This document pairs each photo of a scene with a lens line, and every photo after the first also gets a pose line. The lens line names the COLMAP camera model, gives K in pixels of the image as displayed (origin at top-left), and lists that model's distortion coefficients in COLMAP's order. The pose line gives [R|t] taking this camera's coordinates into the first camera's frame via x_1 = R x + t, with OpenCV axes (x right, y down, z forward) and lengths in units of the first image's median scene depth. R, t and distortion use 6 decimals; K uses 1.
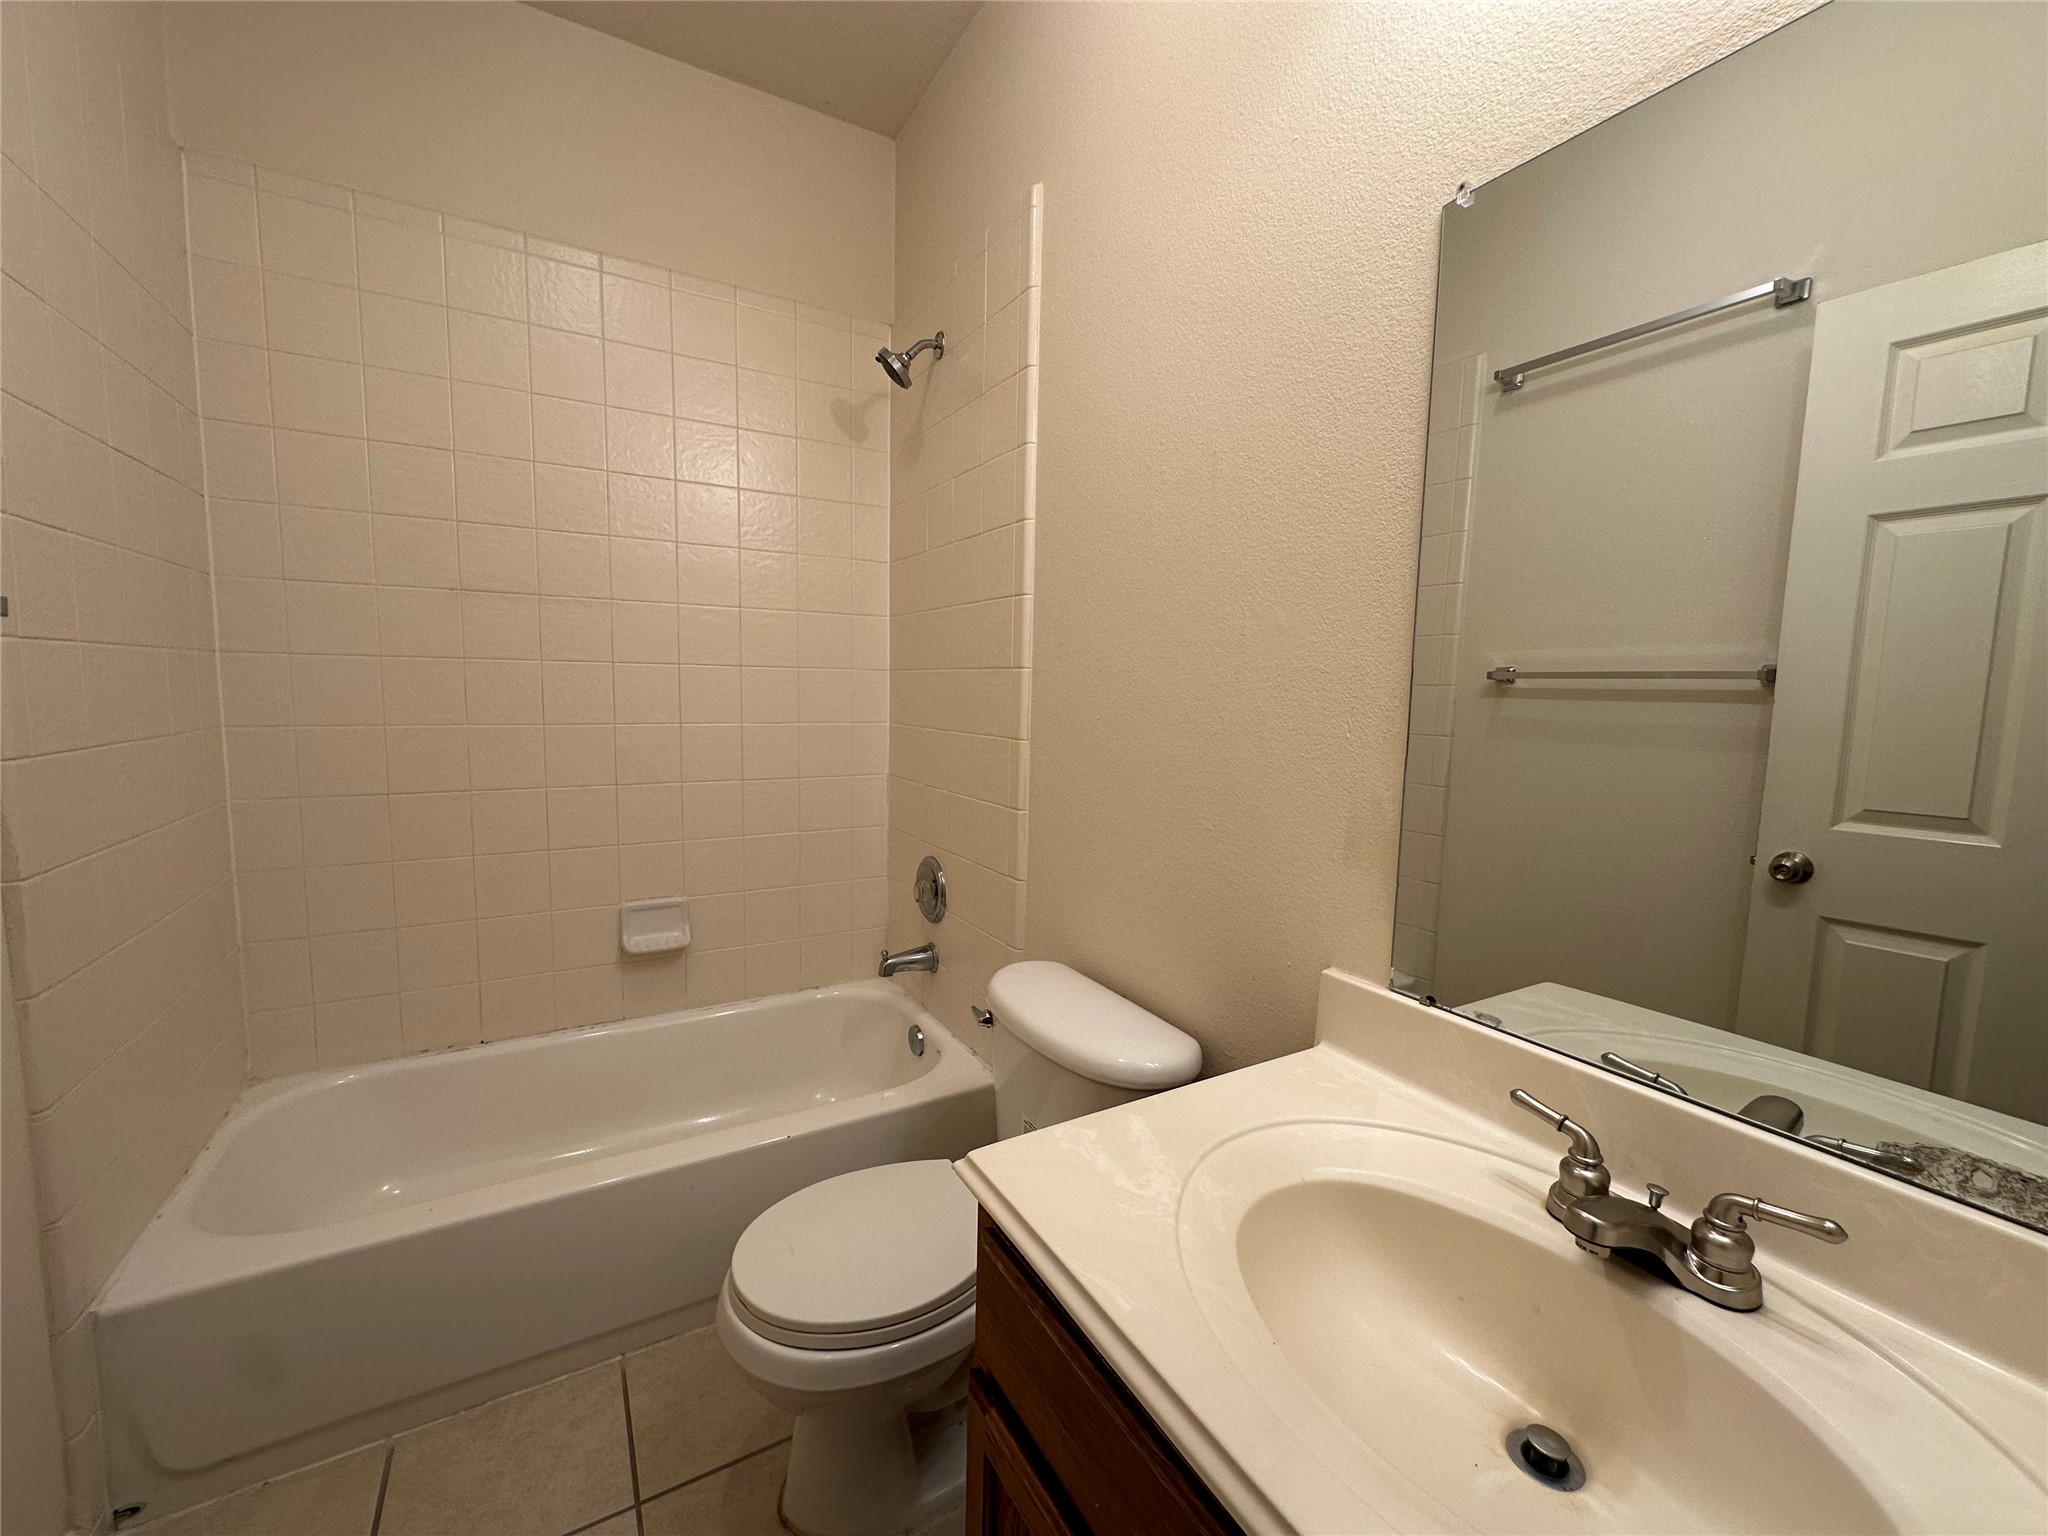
lens RADIAL K [[819.0, 0, 1024.4], [0, 819.0, 769.7], [0, 0, 1]] dist [0.001084, 0.000208]
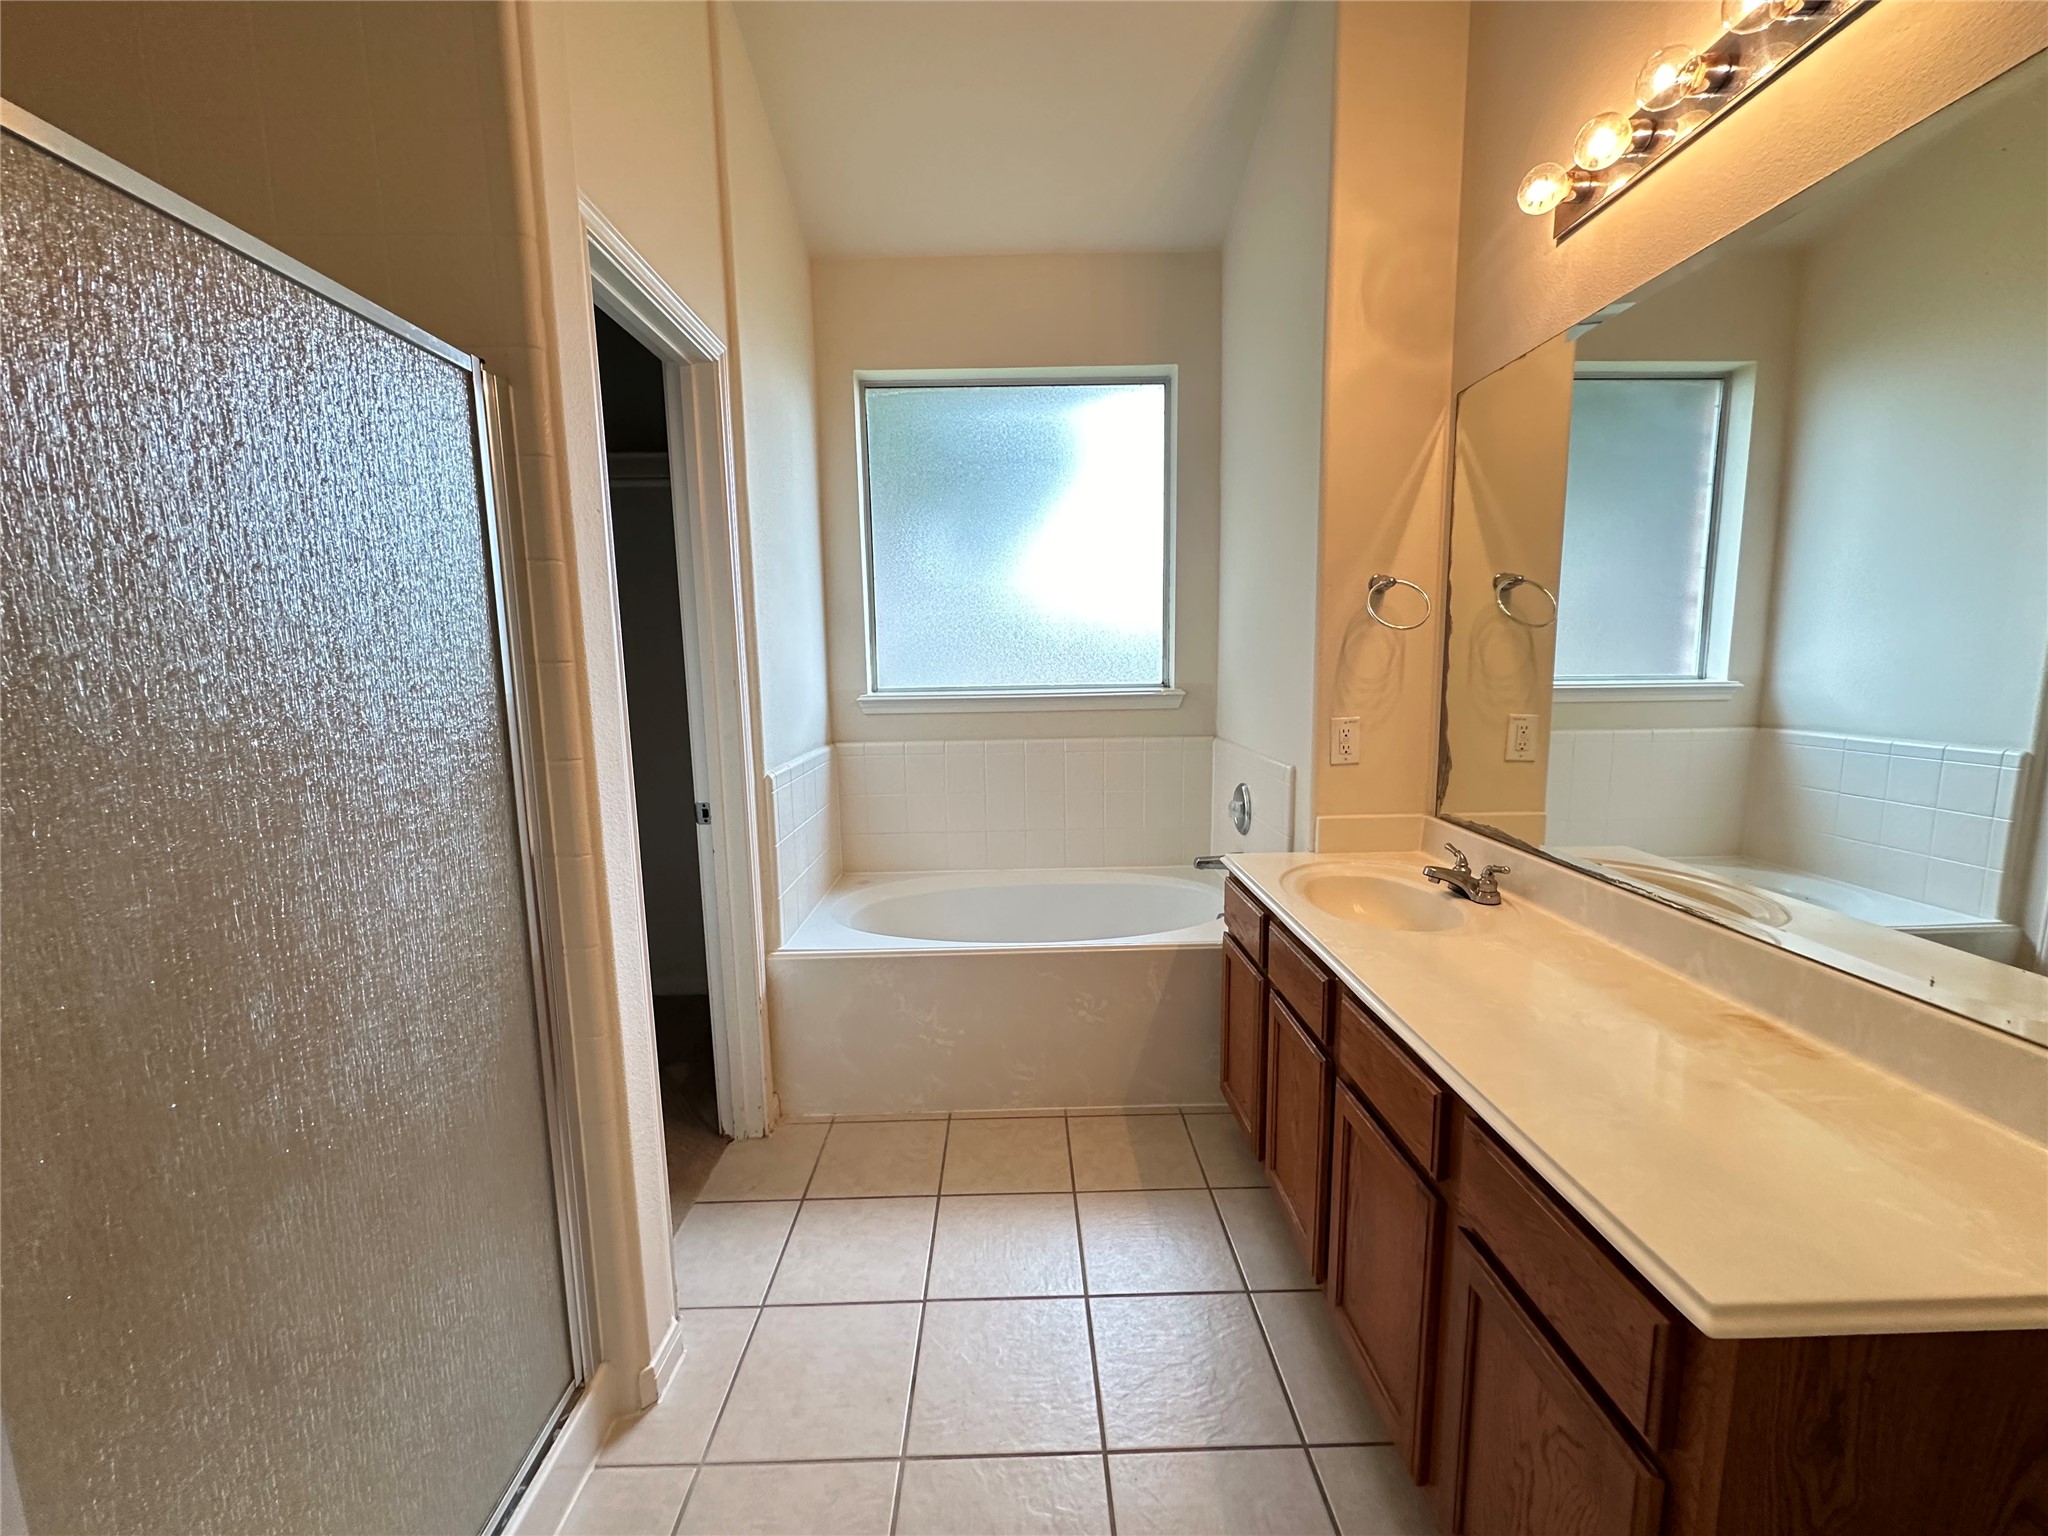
lens RADIAL K [[819.0, 0, 1024.4], [0, 819.0, 769.7], [0, 0, 1]] dist [0.001084, 0.000208]
pose [[0.865750, 0.030190, -0.499566, 0.709830], [-0.012691, 0.999182, 0.038390, 0.119395], [0.500317, -0.026896, 0.865425, -1.577712]]
